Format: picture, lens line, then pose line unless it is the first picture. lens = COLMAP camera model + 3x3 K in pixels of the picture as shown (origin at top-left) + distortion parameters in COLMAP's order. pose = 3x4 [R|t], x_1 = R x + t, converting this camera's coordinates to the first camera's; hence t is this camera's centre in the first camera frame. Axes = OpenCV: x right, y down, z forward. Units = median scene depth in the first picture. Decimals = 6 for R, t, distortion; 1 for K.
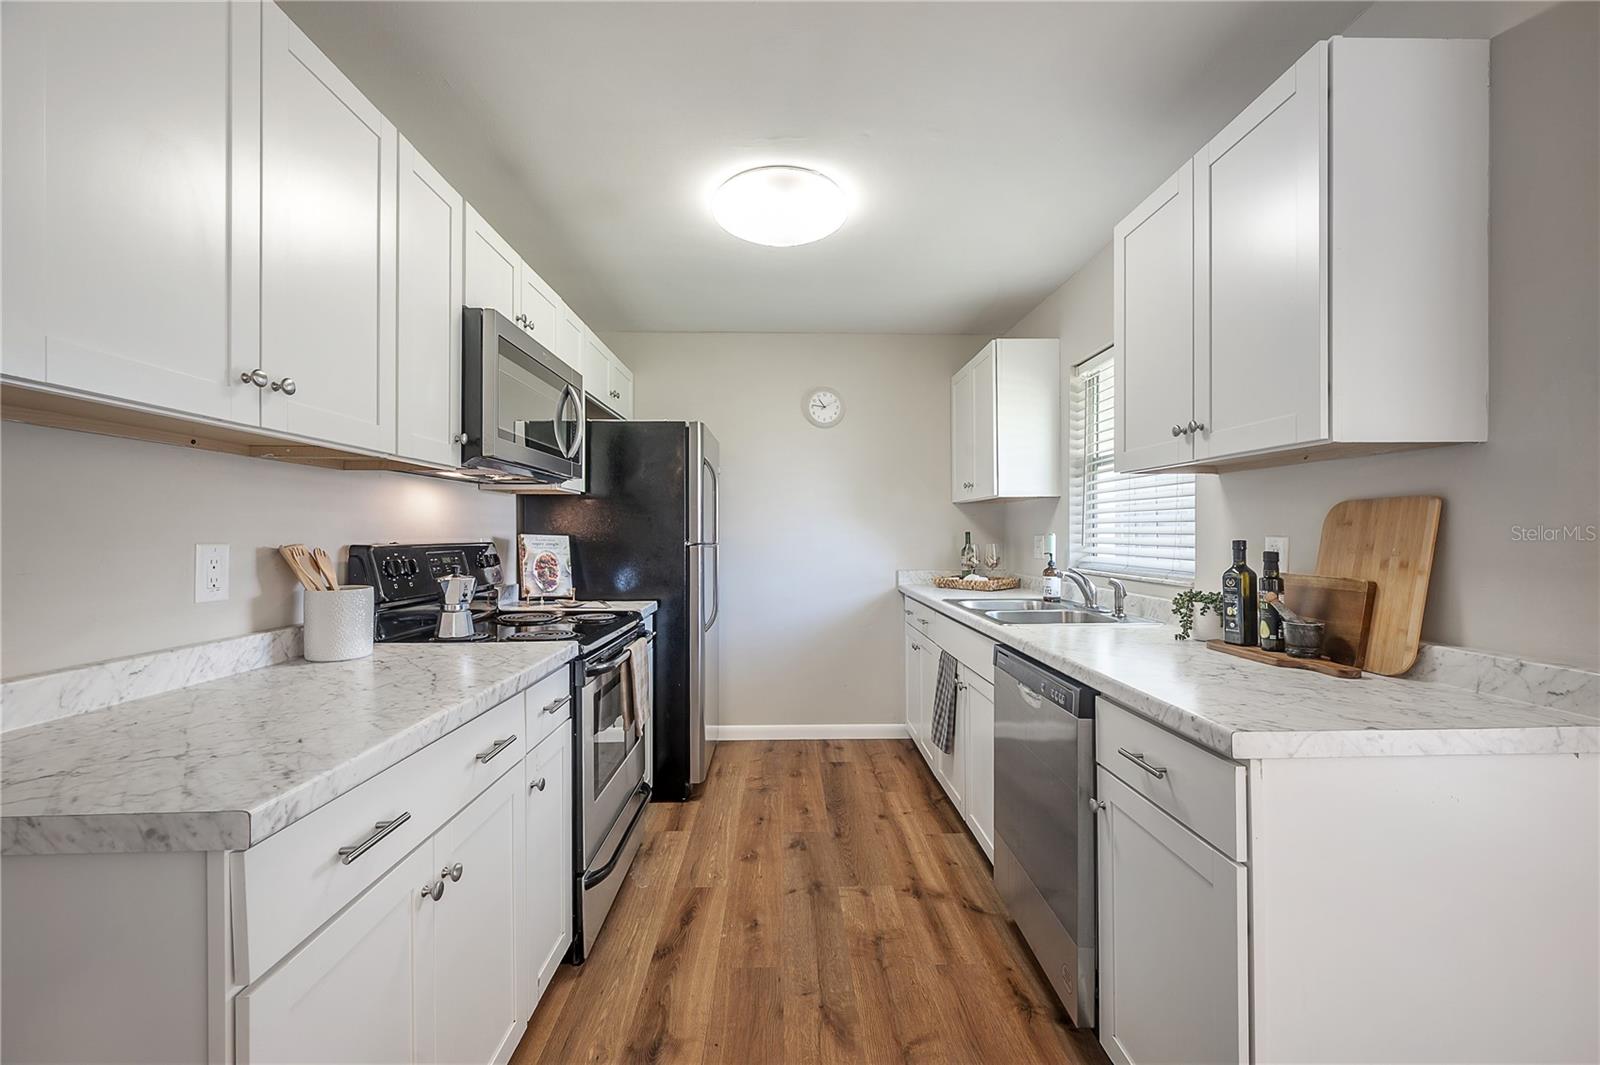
lens RADIAL K [[628.5, 0, 795.7], [0, 628.5, 535.7], [0, 0, 1]] dist [-0.001083, -0.000174]
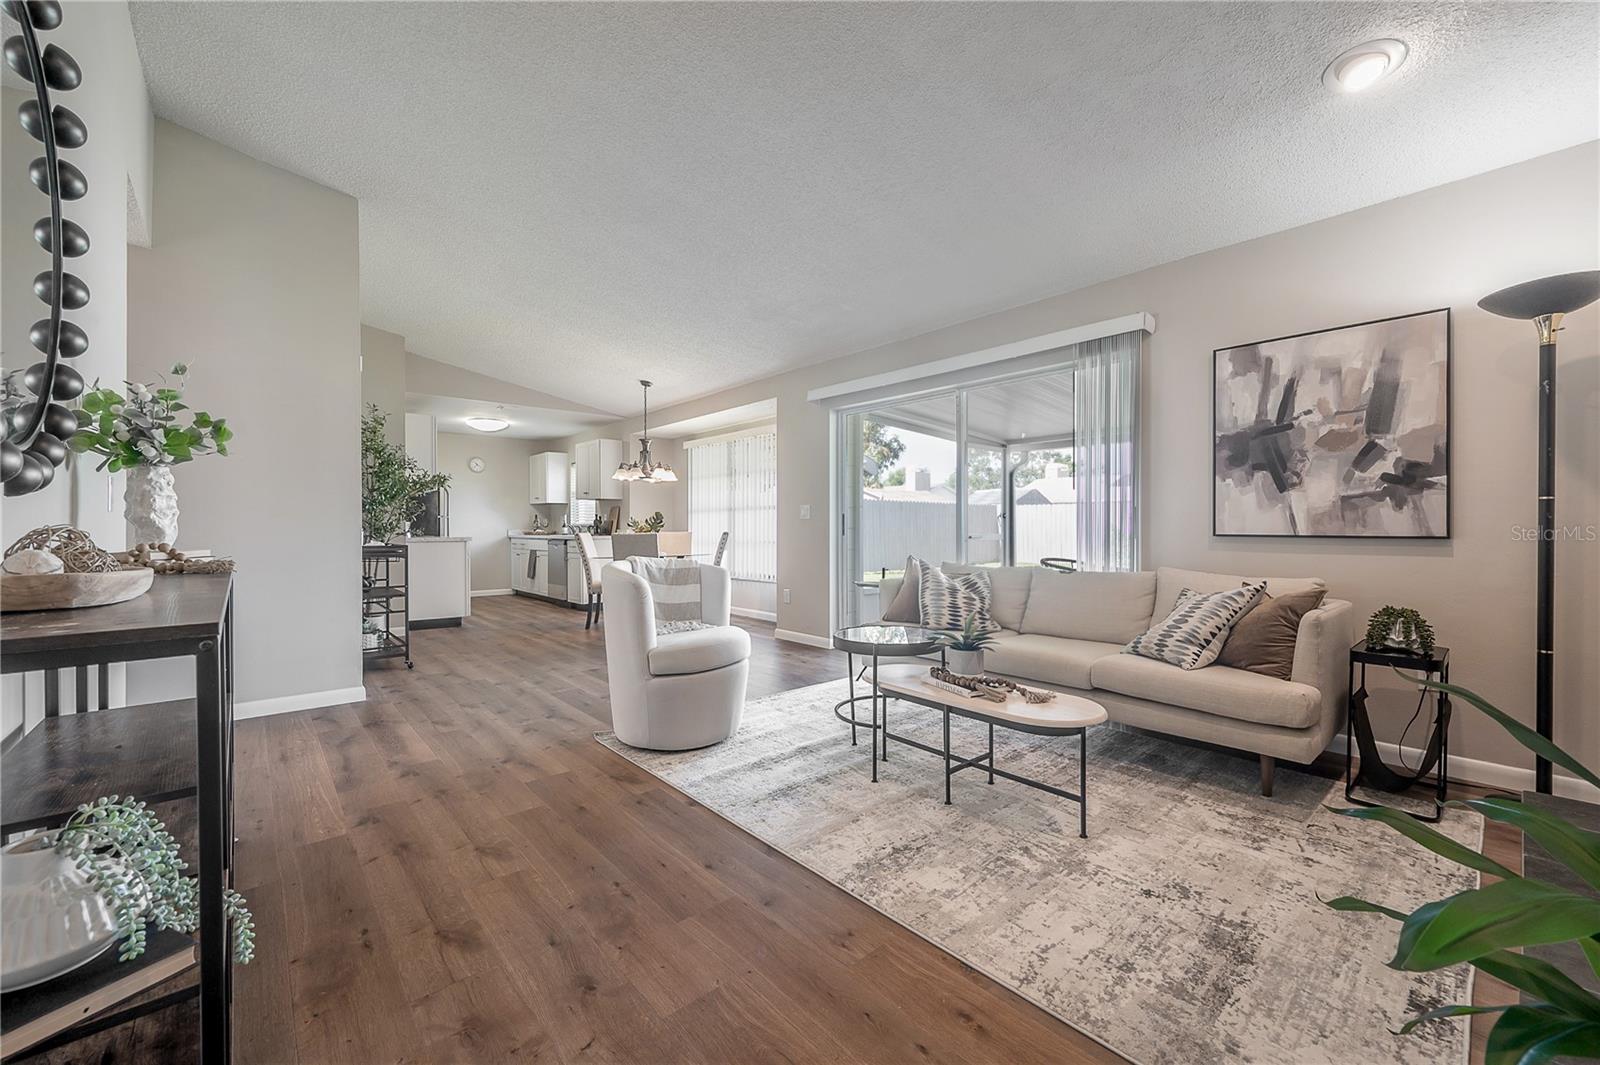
lens RADIAL K [[638.1, 0, 805.2], [0, 638.1, 502.0], [0, 0, 1]] dist [-0.000107, -0.000154]
pose [[0.762612, 0.017408, 0.646622, -0.896637], [0.008966, 0.999257, -0.037476, 0.077447], [-0.646794, 0.034377, 0.761889, -2.667975]]
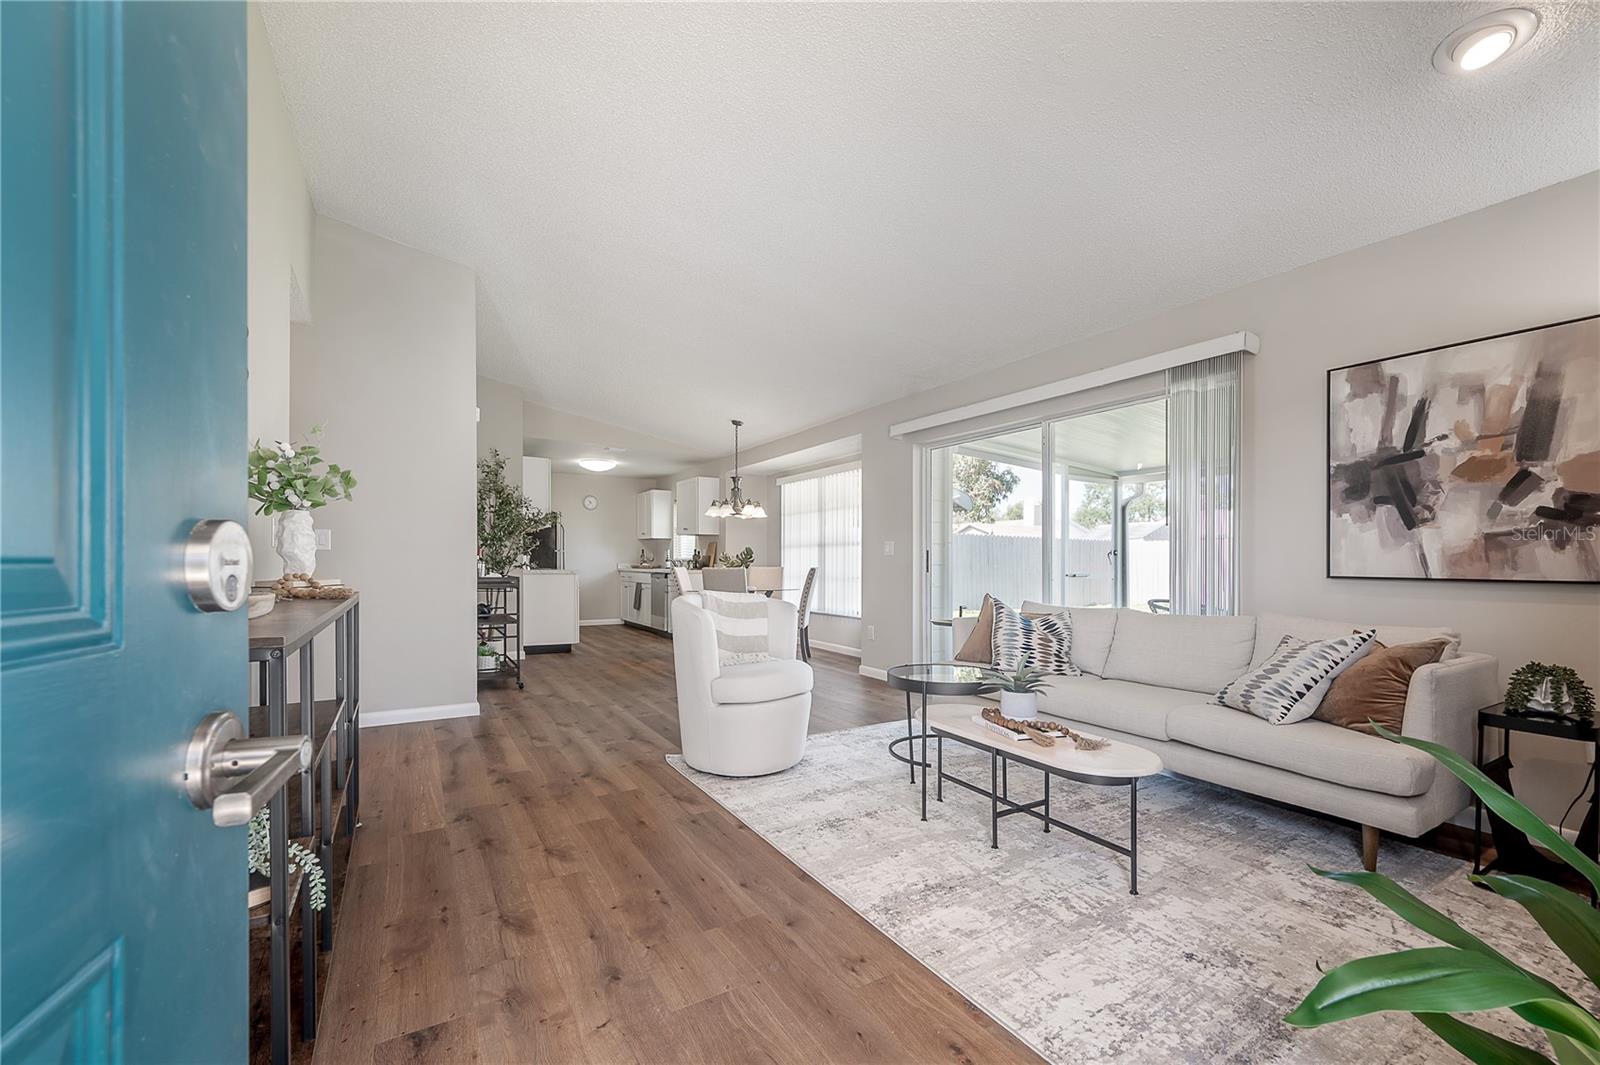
lens RADIAL K [[647.3, 0, 800.0], [0, 647.3, 532.5], [0, 0, 1]] dist [-0.000382, 0.000166]
pose [[0.865038, 0.022029, 0.501223, -0.844201], [0.000888, 0.998967, -0.045437, 0.075697], [-0.501706, 0.039750, 0.864124, -2.753834]]
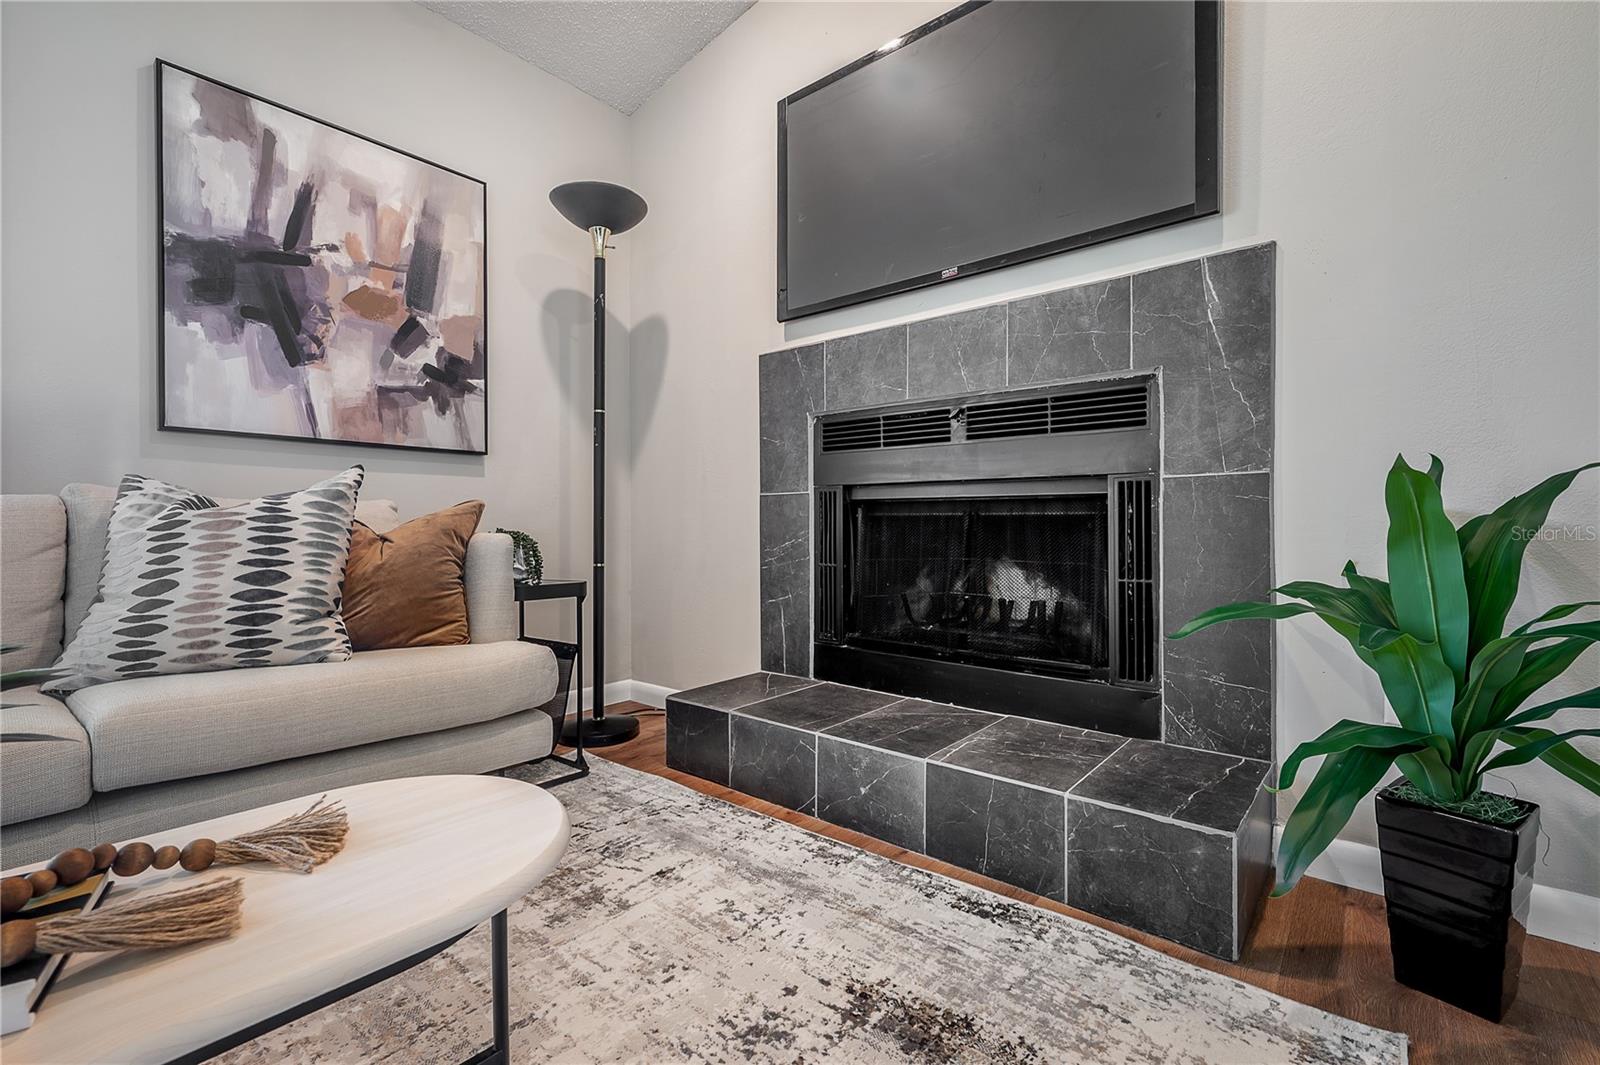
lens RADIAL K [[699.8, 0, 801.8], [0, 699.8, 529.7], [0, 0, 1]] dist [0.000042, -0.000120]
pose [[-0.749199, -0.003791, 0.662334, -0.379509], [0.004879, 0.999925, 0.011242, 0.203664], [-0.662327, 0.011654, -0.749124, -2.110069]]
